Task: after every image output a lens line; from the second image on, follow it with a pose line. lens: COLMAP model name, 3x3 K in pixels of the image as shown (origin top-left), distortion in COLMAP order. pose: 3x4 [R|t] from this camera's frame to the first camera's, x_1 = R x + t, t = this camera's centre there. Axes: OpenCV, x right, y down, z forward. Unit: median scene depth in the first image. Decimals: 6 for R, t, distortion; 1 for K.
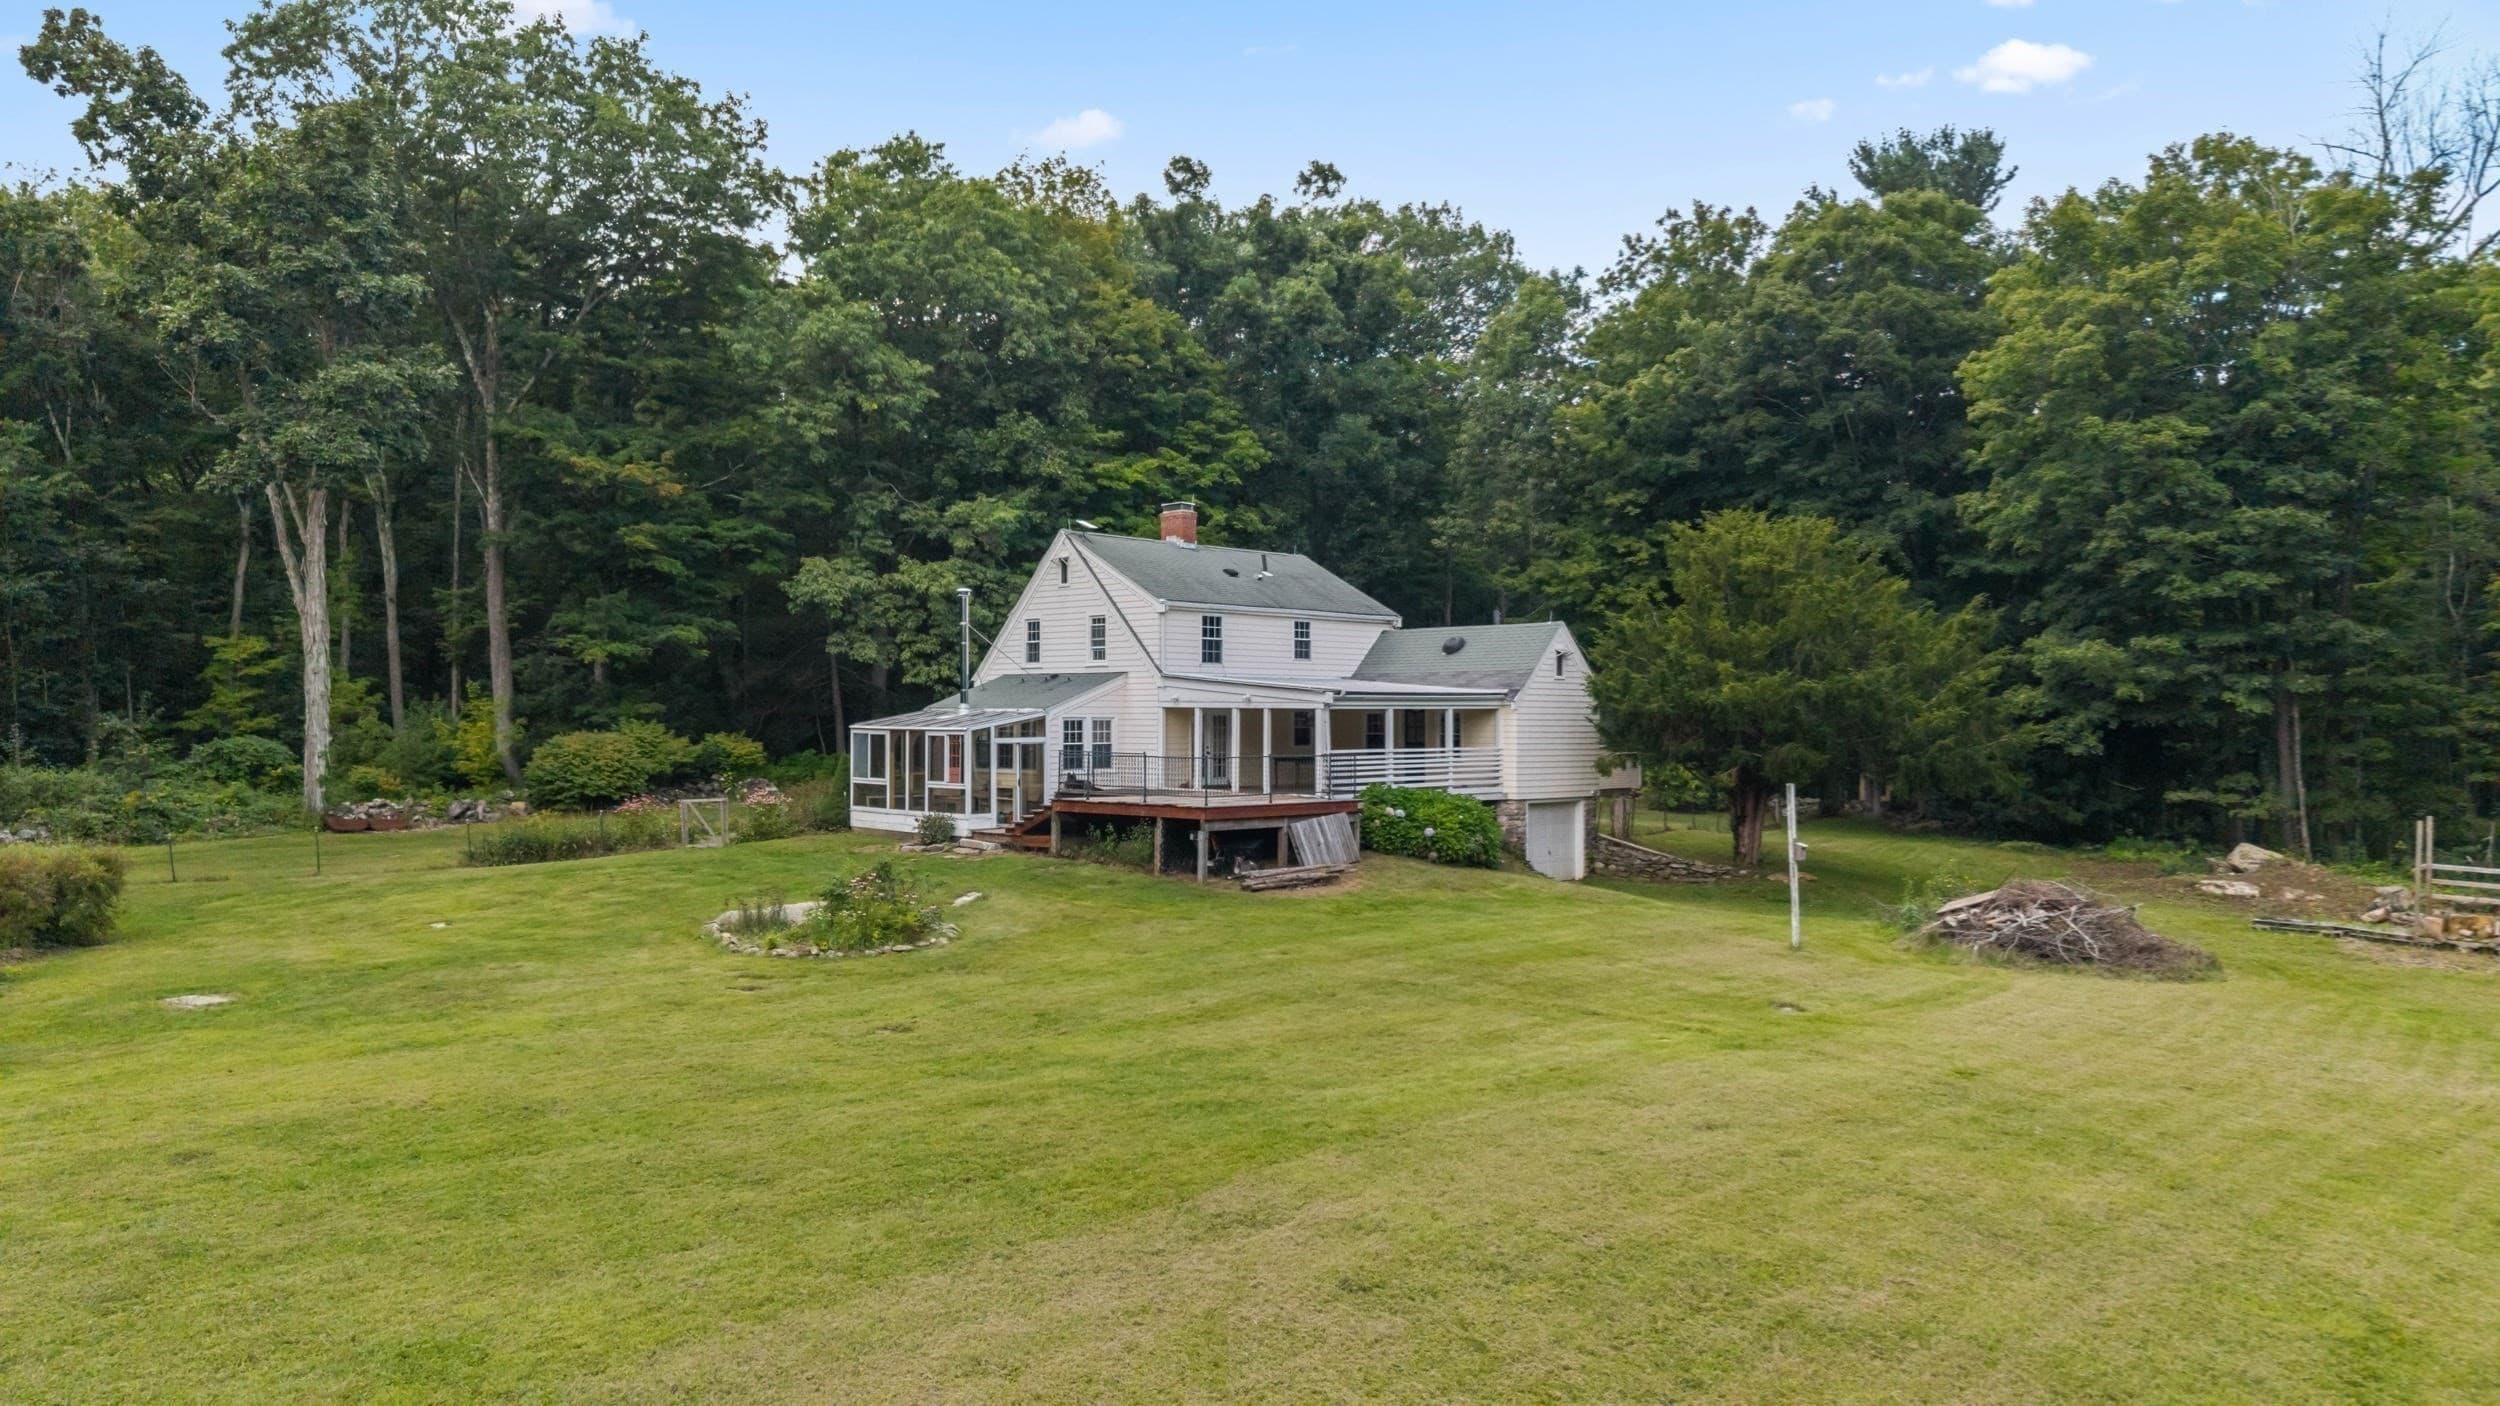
lens RADIAL K [[1686.5, 0, 1250.0], [0, 1686.5, 703.0], [0, 0, 1]] dist [0.080817, -0.081798]
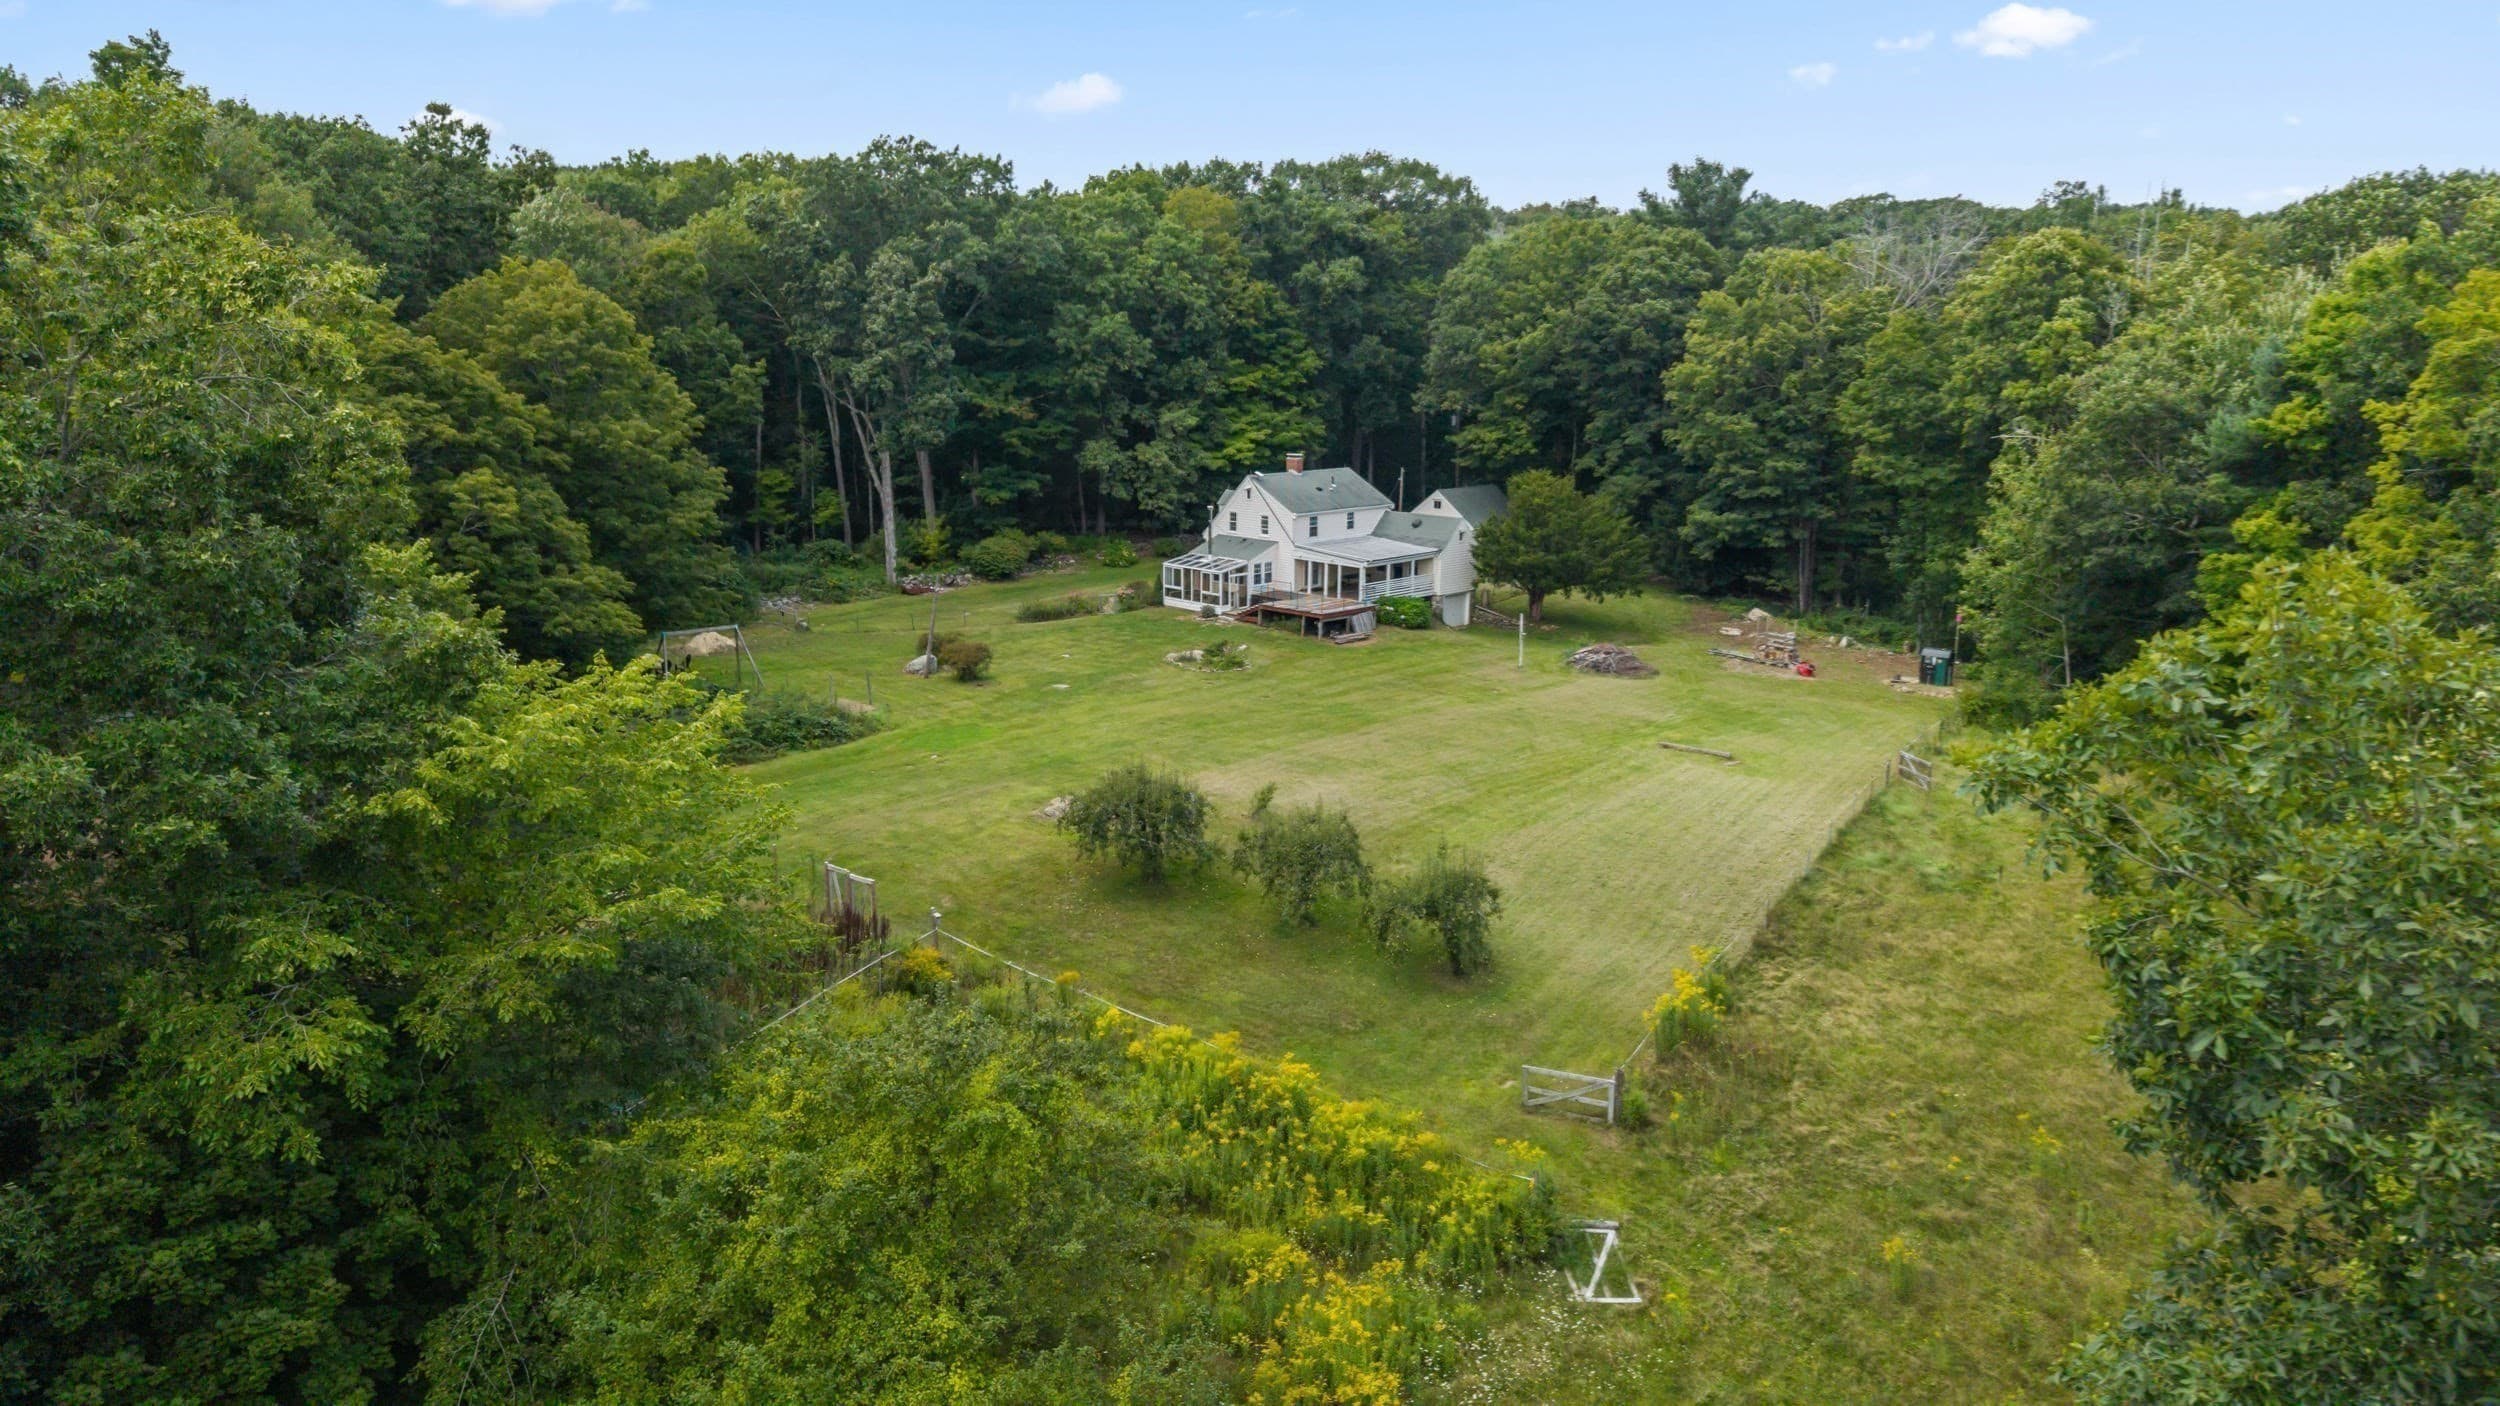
lens RADIAL K [[1686.5, 0, 1250.0], [0, 1686.5, 703.0], [0, 0, 1]] dist [0.080817, -0.081798]
pose [[0.999935, 0.005680, 0.009904, -0.131002], [-0.007713, 0.975644, 0.219223, -0.308021], [-0.008418, -0.219285, 0.975624, -1.331671]]
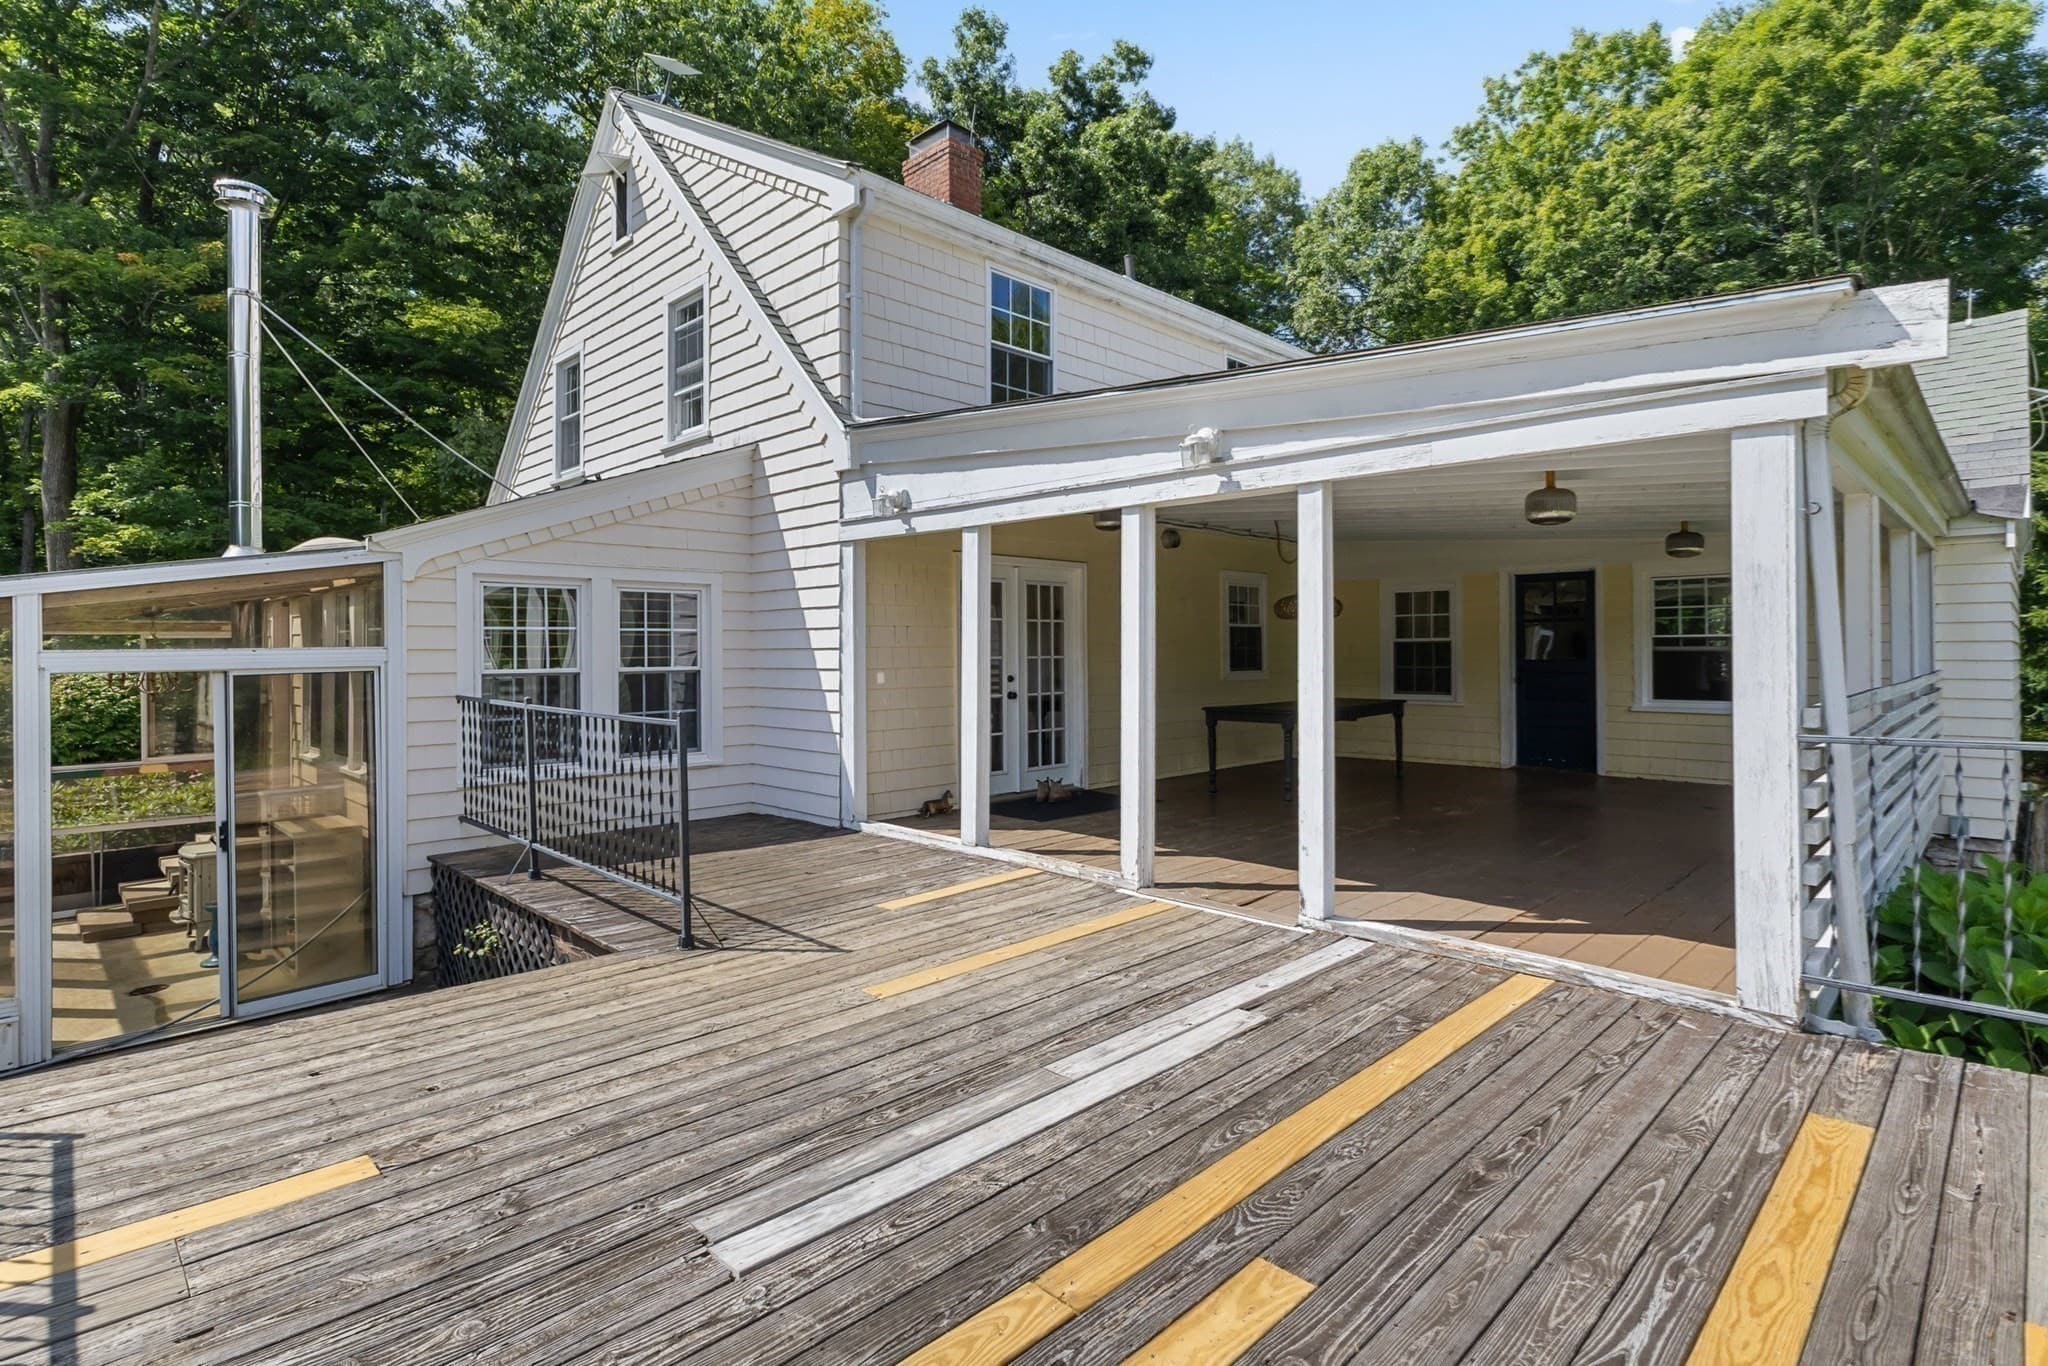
lens RADIAL K [[1160.2, 0, 1024.6], [0, 1160.2, 648.9], [0, 0, 1]] dist [0.000452, 0.000014]
pose [[0.999941, -0.005990, -0.009020, -0.019537], [0.006016, 0.999978, 0.002899, 0.018914], [0.009002, -0.002954, 0.999955, 0.757426]]
